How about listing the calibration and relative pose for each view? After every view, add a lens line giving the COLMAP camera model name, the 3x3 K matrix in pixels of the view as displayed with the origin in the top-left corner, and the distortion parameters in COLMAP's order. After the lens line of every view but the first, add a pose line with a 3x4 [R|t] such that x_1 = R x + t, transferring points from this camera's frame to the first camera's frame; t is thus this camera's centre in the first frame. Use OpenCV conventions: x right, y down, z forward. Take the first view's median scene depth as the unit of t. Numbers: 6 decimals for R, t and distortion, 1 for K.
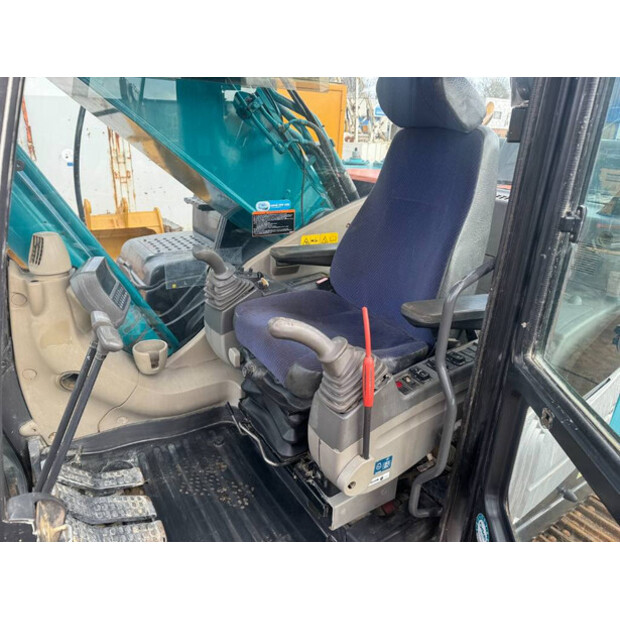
lens RADIAL K [[437.3, 0, 310.4], [0, 437.3, 296.4], [0, 0, 1]] dist [0.047681, -0.054423]
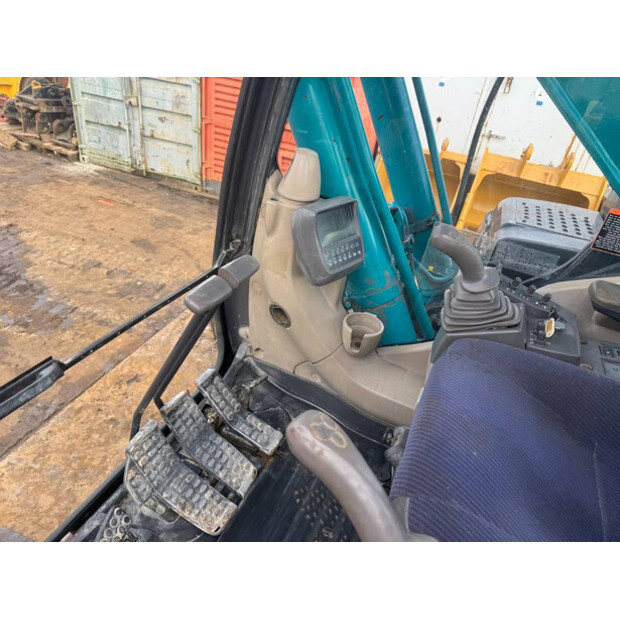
lens RADIAL K [[437.3, 0, 310.4], [0, 437.3, 296.4], [0, 0, 1]] dist [0.047681, -0.054423]
pose [[0.546305, 0.464919, -0.696707, 0.123312], [-0.384064, 0.878249, 0.284910, -0.127131], [0.744343, 0.111932, 0.658350, 0.420379]]
